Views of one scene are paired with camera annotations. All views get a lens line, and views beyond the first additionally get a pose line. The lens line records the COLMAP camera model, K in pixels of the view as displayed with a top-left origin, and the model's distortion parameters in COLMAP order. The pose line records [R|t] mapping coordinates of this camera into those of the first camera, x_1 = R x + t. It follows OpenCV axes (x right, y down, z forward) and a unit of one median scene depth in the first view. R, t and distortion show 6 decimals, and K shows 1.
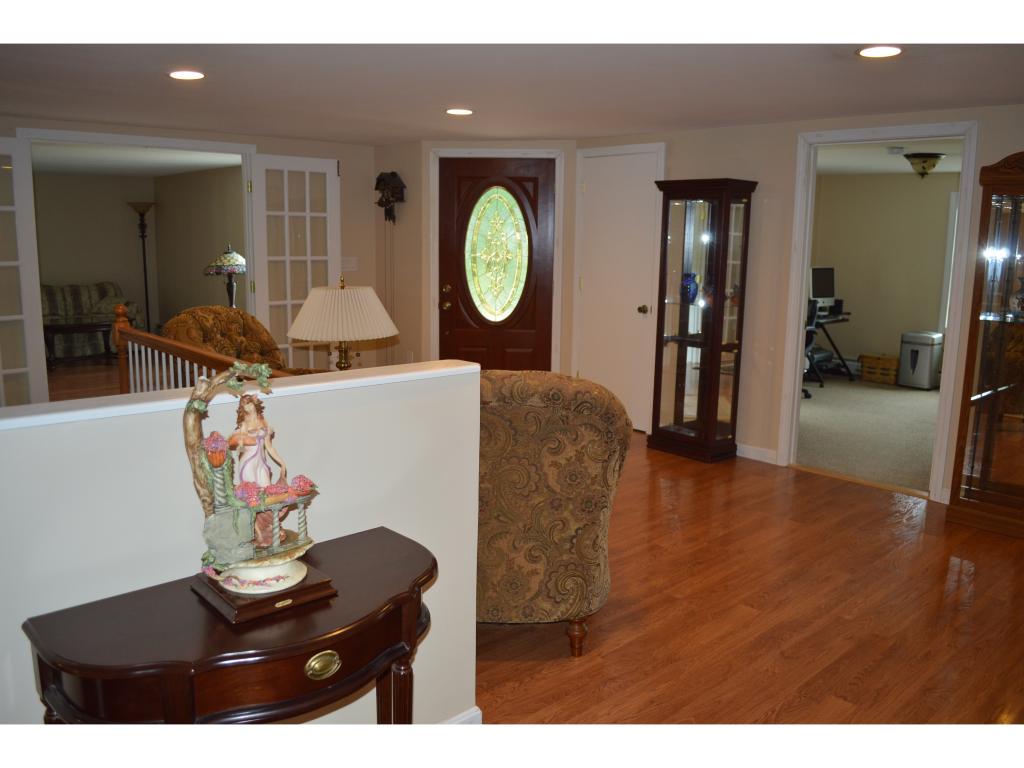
lens RADIAL K [[822.0, 0, 512.0], [0, 822.0, 384.0], [0, 0, 1]] dist [-0.079020, -0.001568]
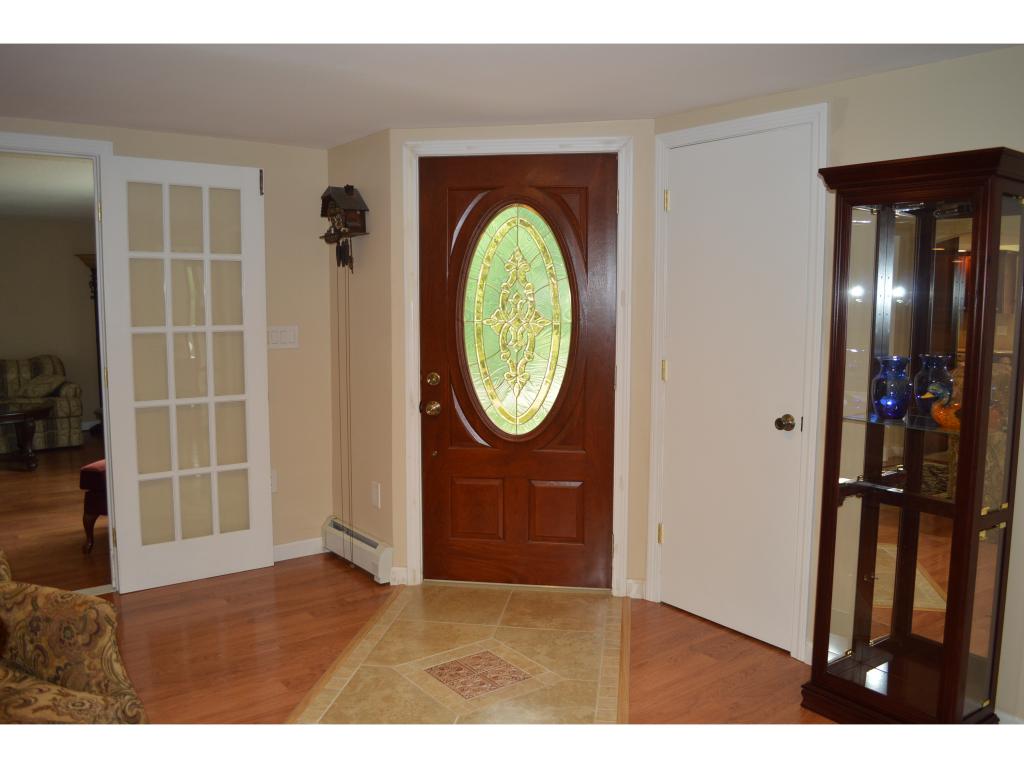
lens RADIAL K [[822.0, 0, 512.0], [0, 822.0, 384.0], [0, 0, 1]] dist [-0.079020, -0.001568]
pose [[0.995881, -0.001202, -0.090662, 0.030185], [-0.005423, 0.997333, -0.072787, -0.071042], [0.090508, 0.072979, 0.993218, 0.428328]]
